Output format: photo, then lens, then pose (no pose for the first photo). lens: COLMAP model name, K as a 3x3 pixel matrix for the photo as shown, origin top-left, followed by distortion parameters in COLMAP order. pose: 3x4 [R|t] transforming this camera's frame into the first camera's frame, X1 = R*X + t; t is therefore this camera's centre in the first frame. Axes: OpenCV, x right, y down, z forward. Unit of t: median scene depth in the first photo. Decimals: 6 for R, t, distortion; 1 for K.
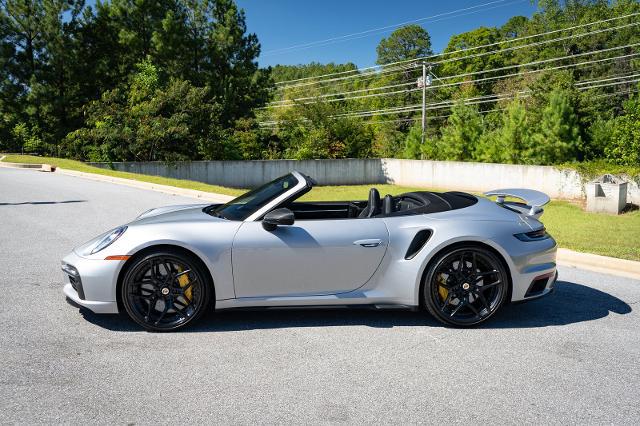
lens RADIAL K [[580.9, 0, 317.9], [0, 580.9, 210.8], [0, 0, 1]] dist [0.001393, 0.000000]
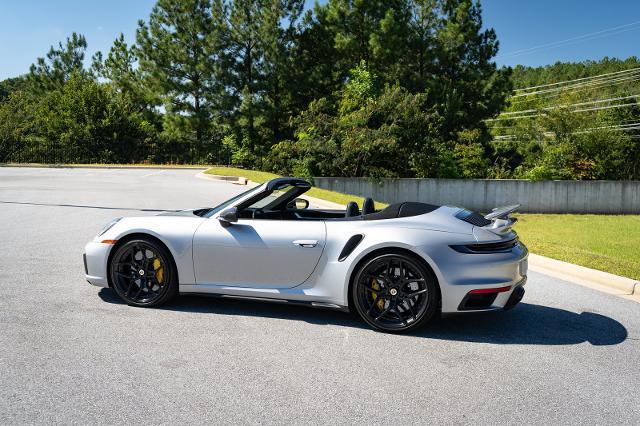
lens RADIAL K [[706.9, 0, 319.1], [0, 706.9, 210.2], [0, 0, 1]] dist [0.005828, 0.000000]
pose [[0.921829, 0.042132, -0.385299, 0.077137], [-0.059302, 0.997702, -0.032782, 0.004444], [0.383032, 0.053068, 0.922209, -0.025747]]
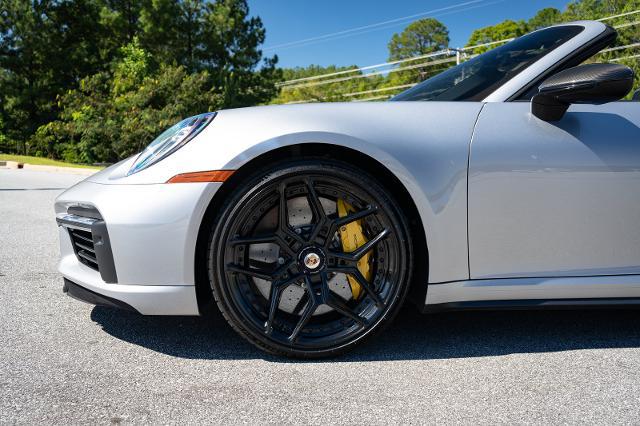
lens RADIAL K [[646.5, 0, 319.2], [0, 646.5, 213.8], [0, 0, 1]] dist [0.012081, 0.000000]
pose [[0.999973, -0.001602, 0.007239, -0.031938], [0.001806, 0.999597, -0.028338, 0.014458], [-0.007191, 0.028350, 0.999572, 0.066011]]
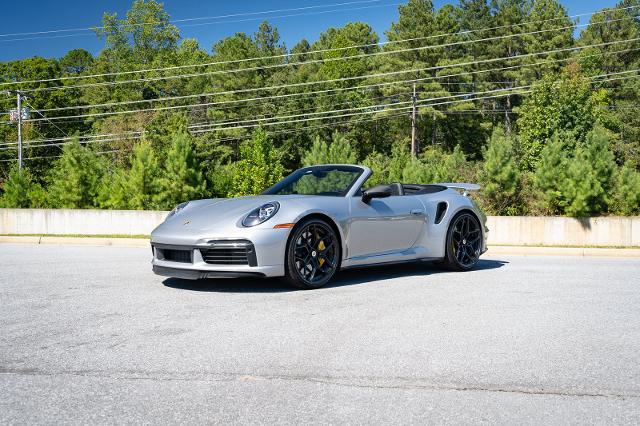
lens RADIAL K [[702.5, 0, 318.0], [0, 702.5, 212.3], [0, 0, 1]] dist [0.002133, 0.000000]
pose [[0.771066, -0.019149, 0.636467, -0.142547], [0.081262, 0.994334, -0.068530, 0.018727], [-0.631549, 0.104562, 0.768253, -0.013742]]
